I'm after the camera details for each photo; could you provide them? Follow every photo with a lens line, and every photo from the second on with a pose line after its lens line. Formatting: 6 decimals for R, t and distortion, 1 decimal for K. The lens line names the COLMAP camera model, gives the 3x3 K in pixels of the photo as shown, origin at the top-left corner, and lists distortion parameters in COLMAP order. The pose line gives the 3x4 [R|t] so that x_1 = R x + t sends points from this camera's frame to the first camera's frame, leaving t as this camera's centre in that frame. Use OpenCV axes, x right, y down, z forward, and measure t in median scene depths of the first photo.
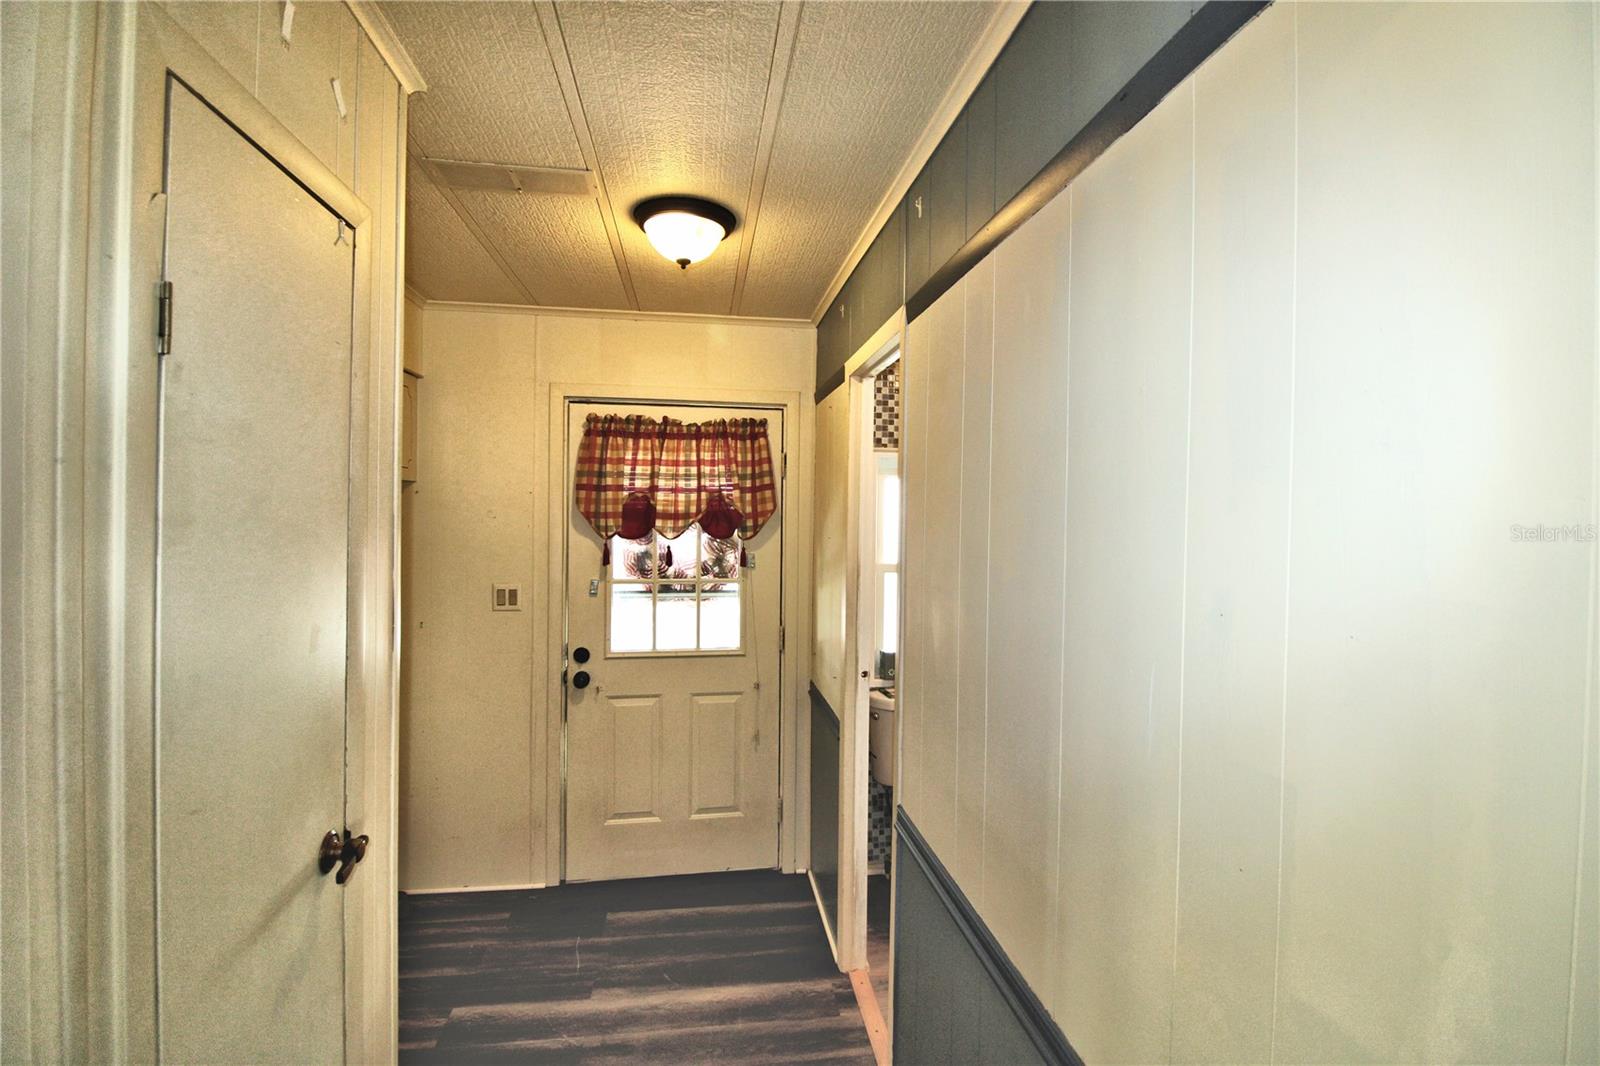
lens RADIAL K [[739.7, 0, 796.6], [0, 739.7, 521.9], [0, 0, 1]] dist [0.011651, -0.018911]
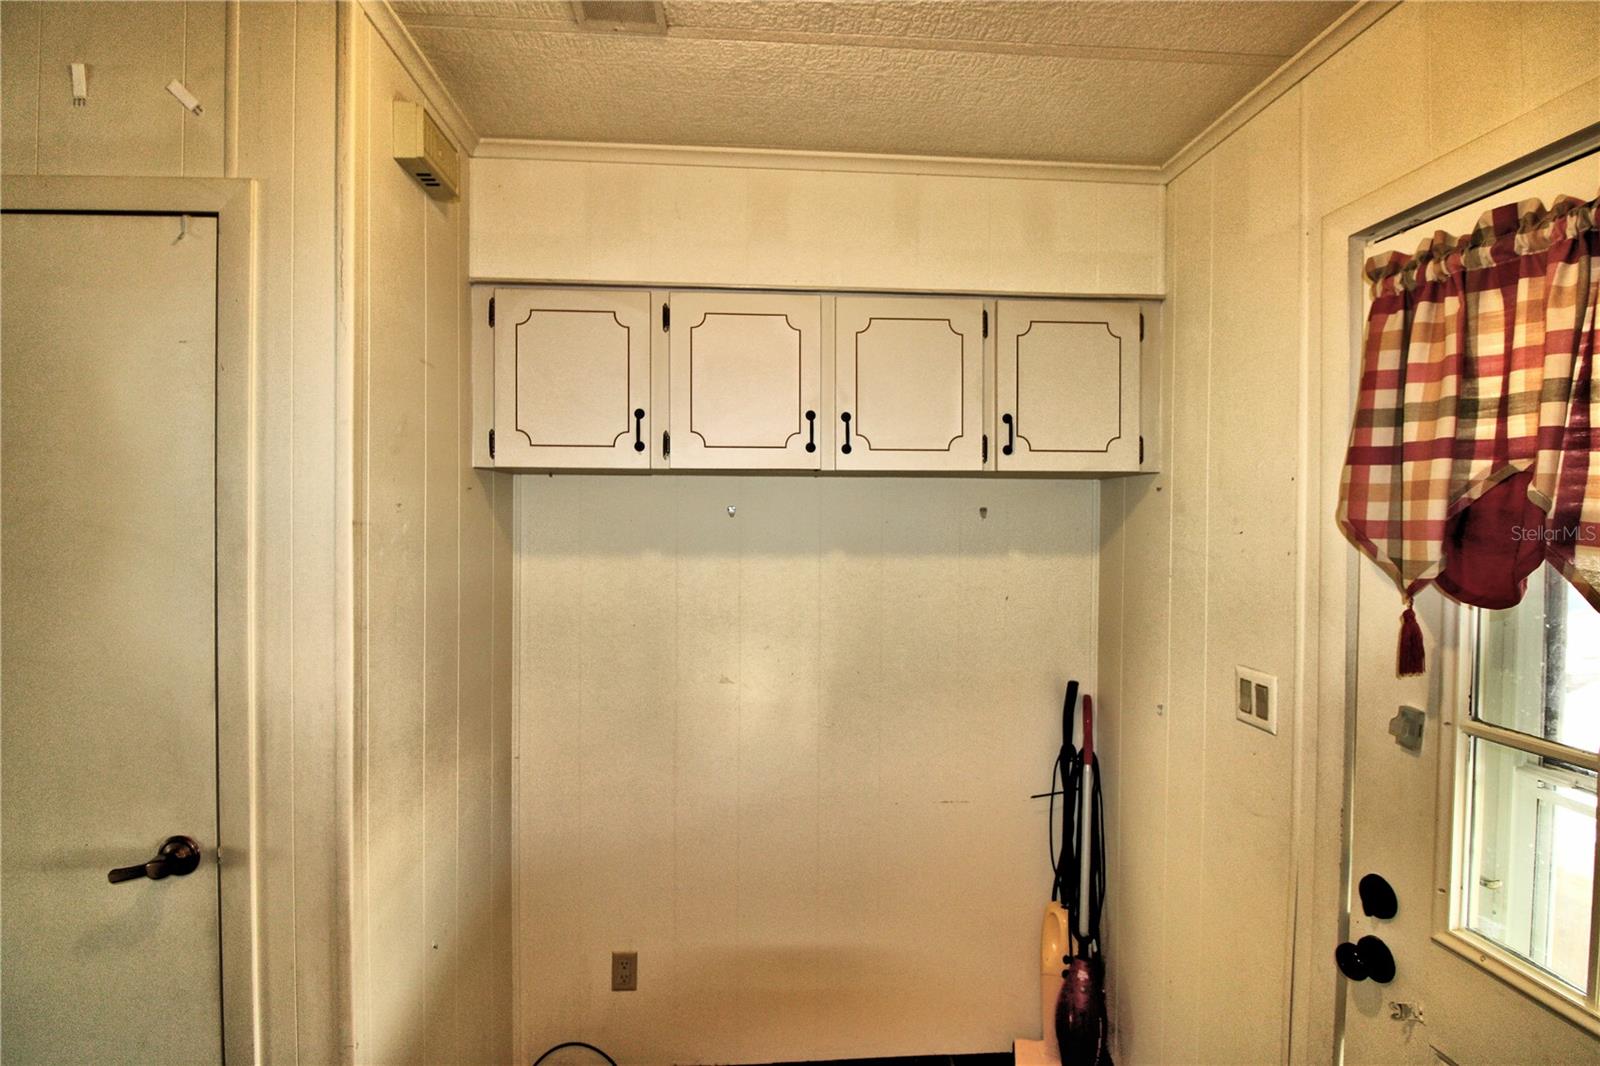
lens RADIAL K [[739.7, 0, 796.6], [0, 739.7, 521.9], [0, 0, 1]] dist [0.011651, -0.018911]
pose [[-0.066155, -0.004817, -0.997798, 0.110881], [-0.015526, 0.999872, -0.003797, -0.007082], [0.997689, 0.015241, -0.066222, 0.731107]]
